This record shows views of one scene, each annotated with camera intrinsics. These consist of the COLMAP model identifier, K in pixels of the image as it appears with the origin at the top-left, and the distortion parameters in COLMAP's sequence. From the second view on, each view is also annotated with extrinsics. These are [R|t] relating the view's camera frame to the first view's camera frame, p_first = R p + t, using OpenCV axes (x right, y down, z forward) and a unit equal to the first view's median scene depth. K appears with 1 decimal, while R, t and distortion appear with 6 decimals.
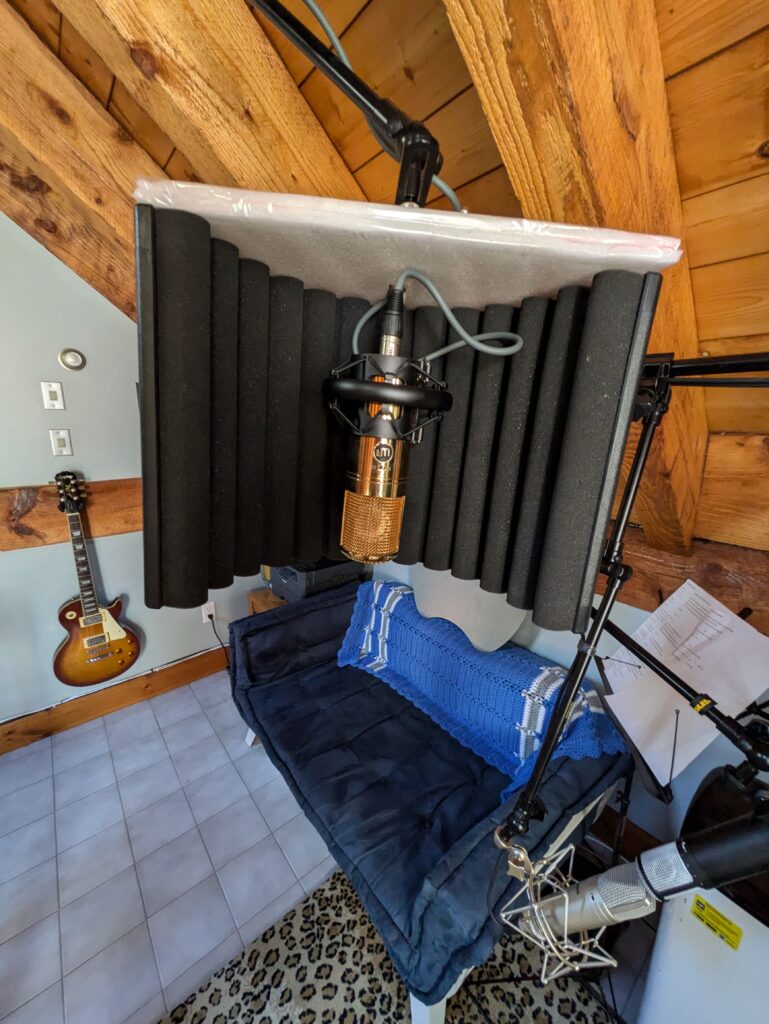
lens RADIAL K [[404.0, 0, 381.7], [0, 404.0, 510.7], [0, 0, 1]] dist [0.003962, 0.000639]
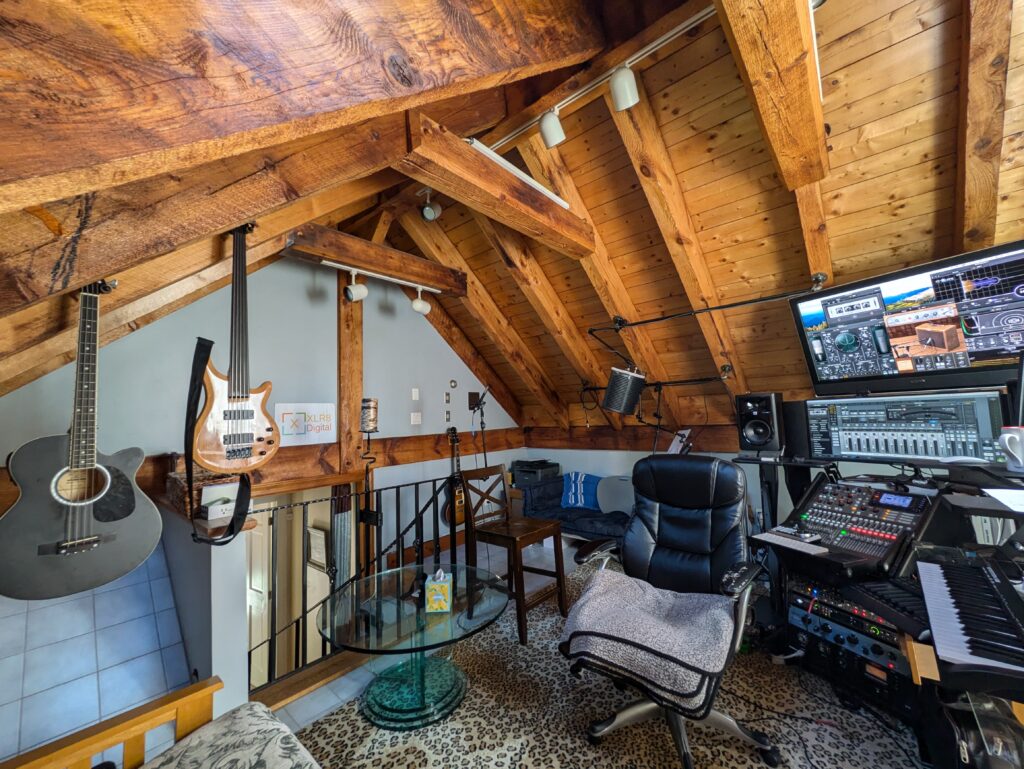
lens RADIAL K [[404.0, 0, 515.5], [0, 404.0, 384.9], [0, 0, 1]] dist [0.003962, 0.000639]
pose [[0.982002, -0.034746, 0.185646, -0.824350], [0.091364, 0.947665, -0.305914, 0.430072], [-0.165301, 0.317370, 0.933784, -1.392416]]
